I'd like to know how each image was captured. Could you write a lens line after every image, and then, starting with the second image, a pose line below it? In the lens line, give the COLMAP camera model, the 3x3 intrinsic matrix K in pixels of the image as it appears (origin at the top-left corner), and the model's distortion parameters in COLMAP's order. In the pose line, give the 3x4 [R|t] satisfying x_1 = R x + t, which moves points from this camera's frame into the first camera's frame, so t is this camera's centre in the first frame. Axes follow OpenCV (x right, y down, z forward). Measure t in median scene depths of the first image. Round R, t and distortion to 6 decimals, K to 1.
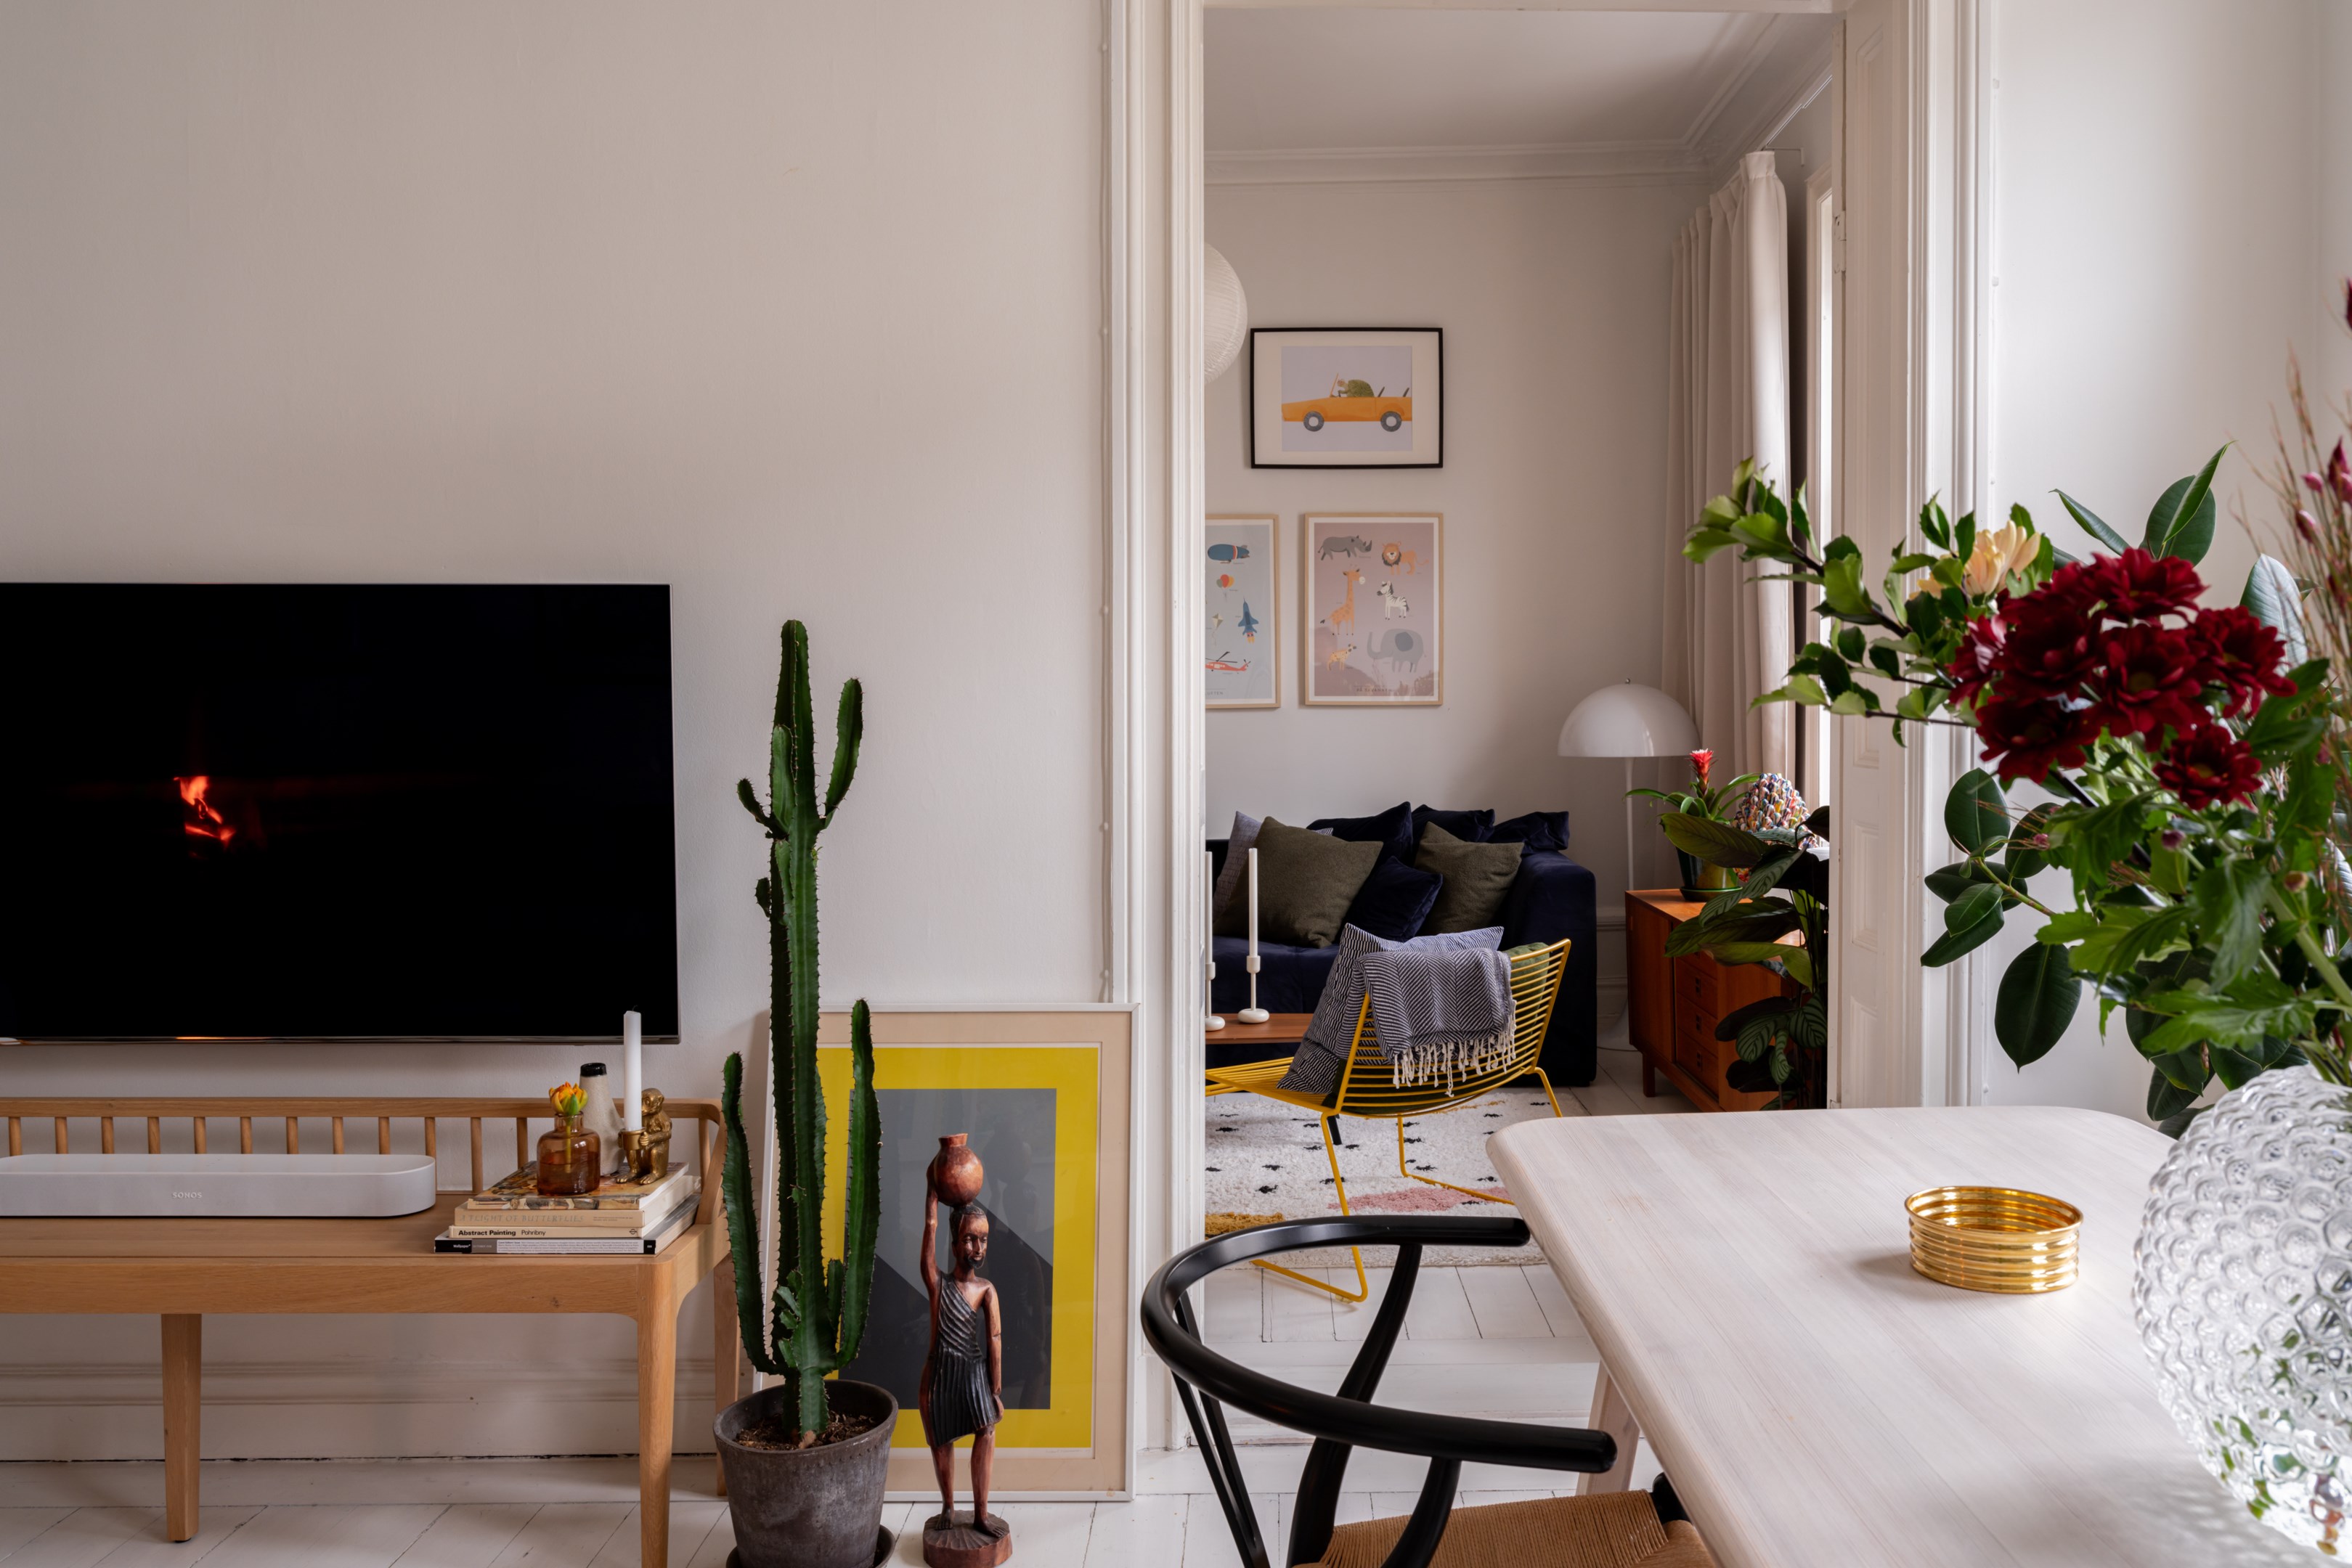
lens RADIAL K [[1798.8, 0, 1183.3], [0, 1798.8, 779.1], [0, 0, 1]] dist [0.000616, -0.007585]
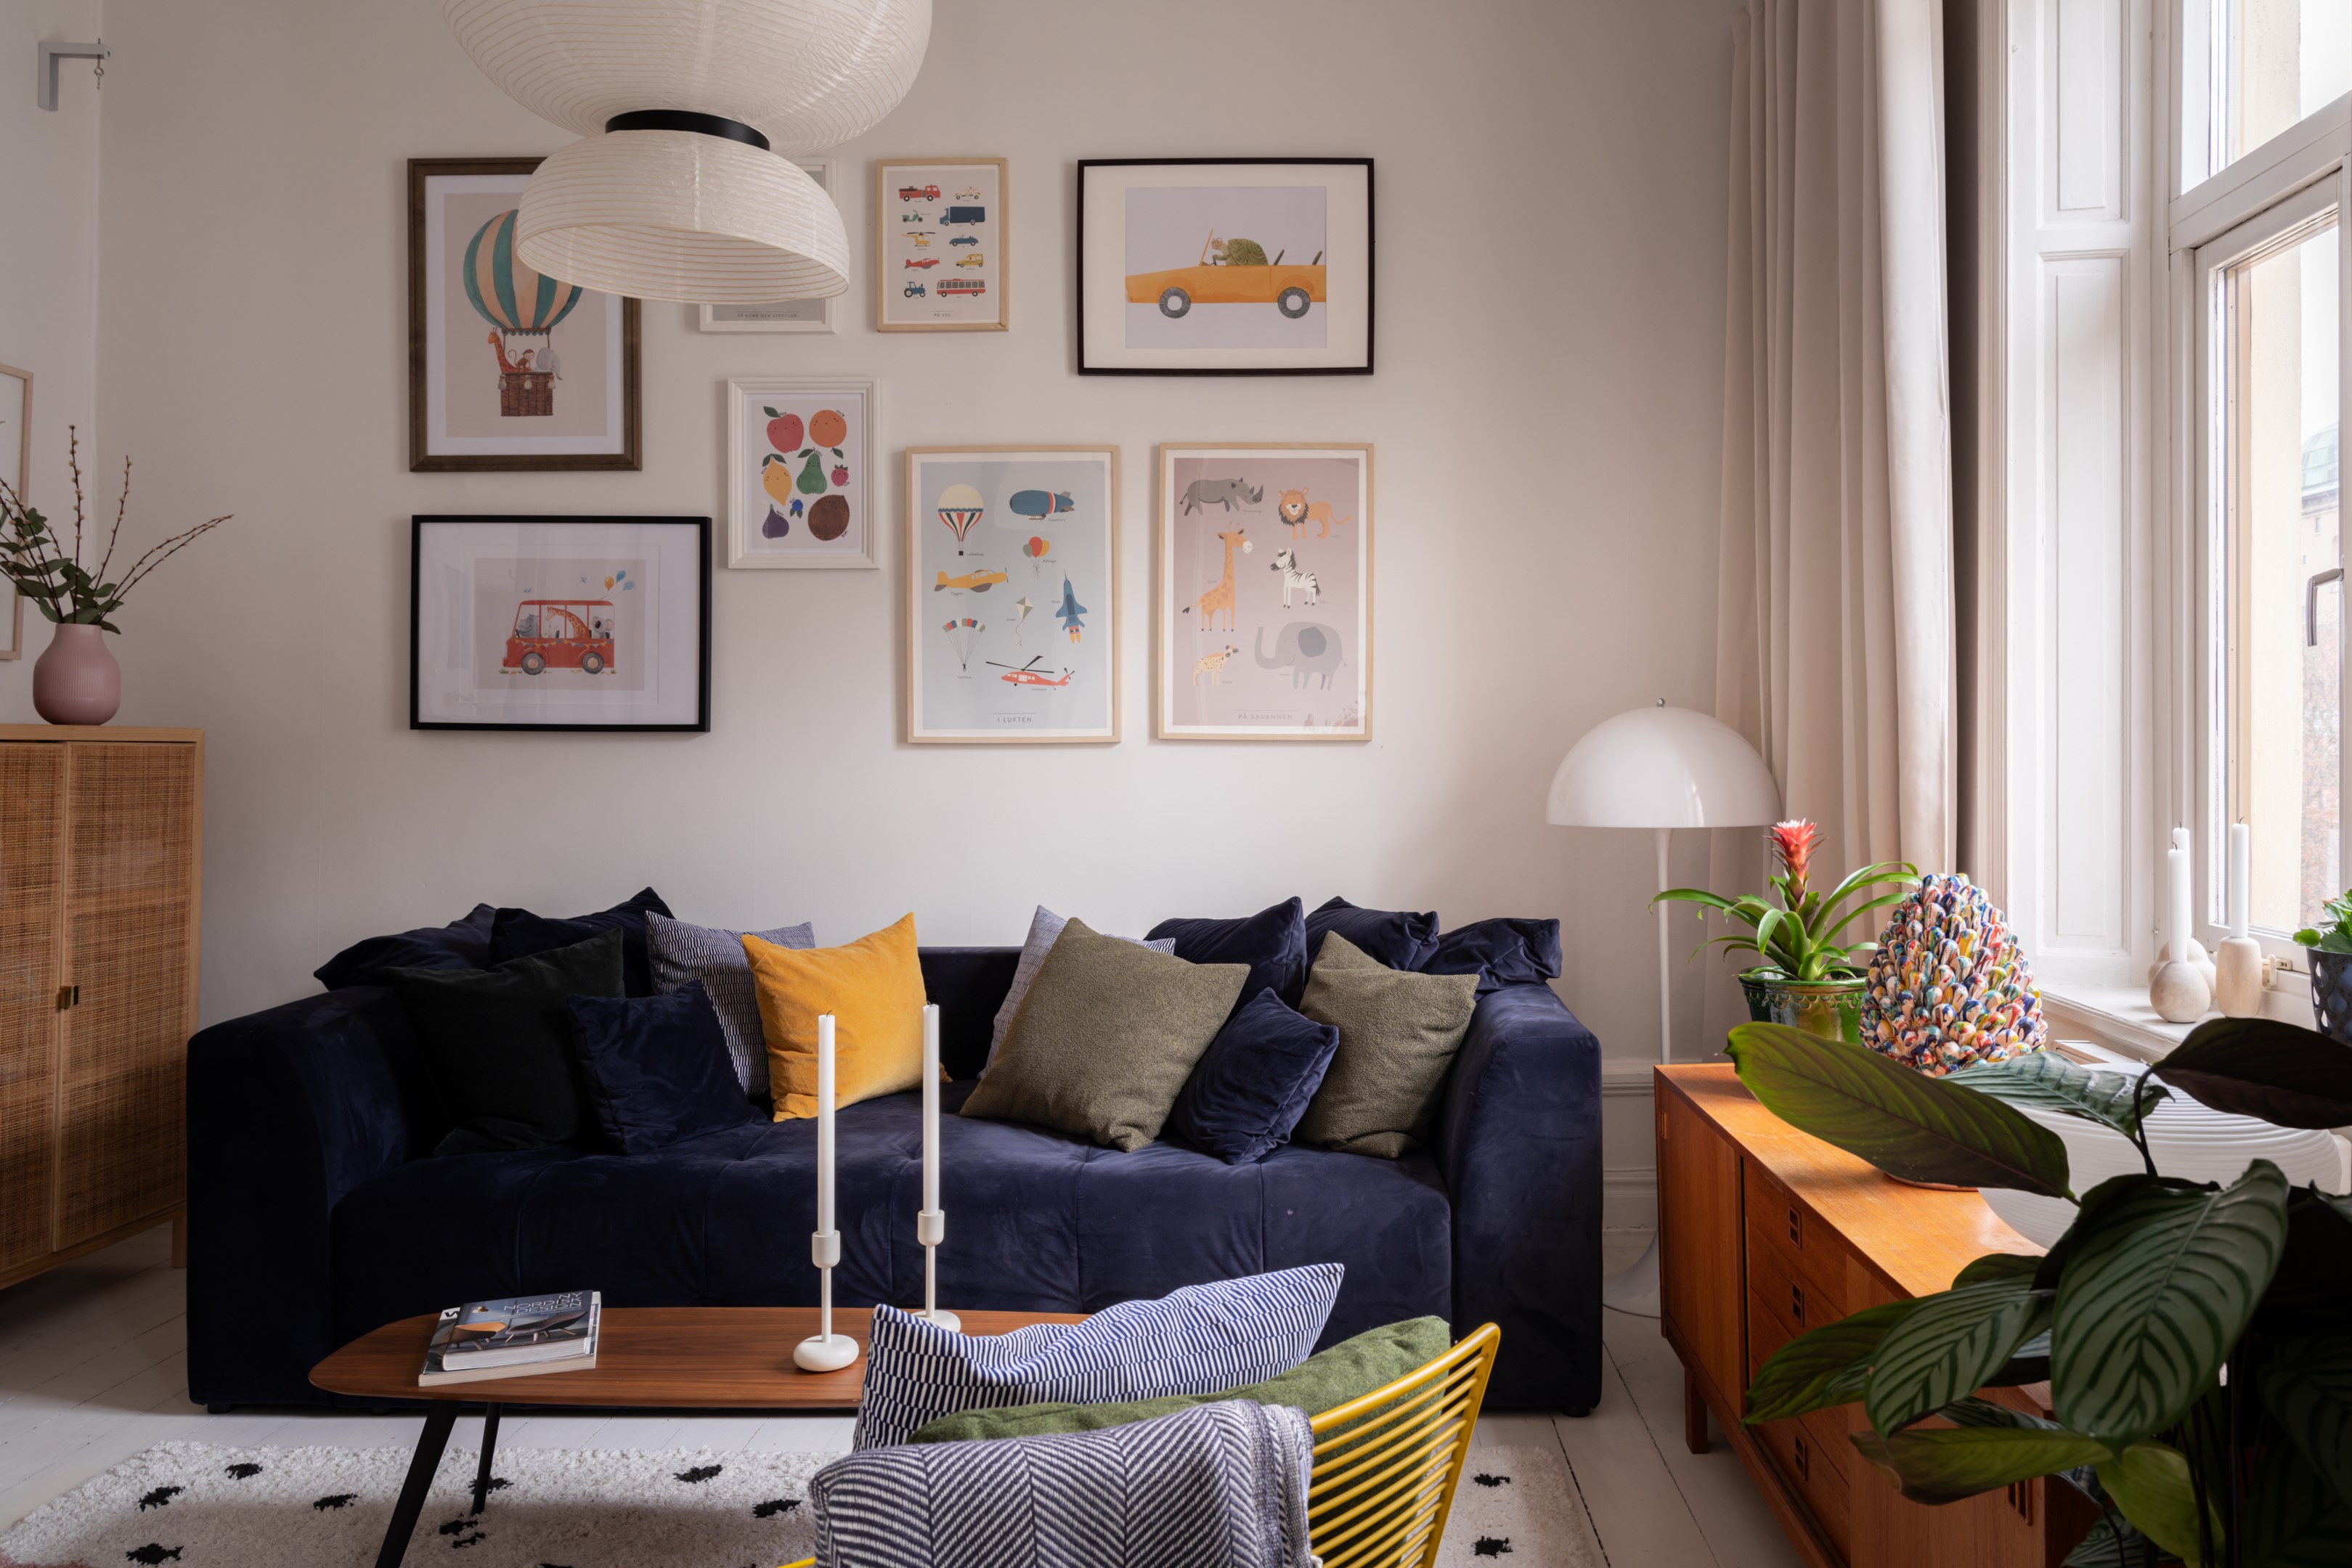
lens RADIAL K [[1798.8, 0, 1169.8], [0, 1798.8, 772.7], [0, 0, 1]] dist [0.000616, -0.007585]
pose [[0.999576, 0.009023, -0.027678, 0.099213], [-0.009817, 0.999540, -0.028695, -0.011744], [0.027407, 0.028954, 0.999205, 0.392078]]
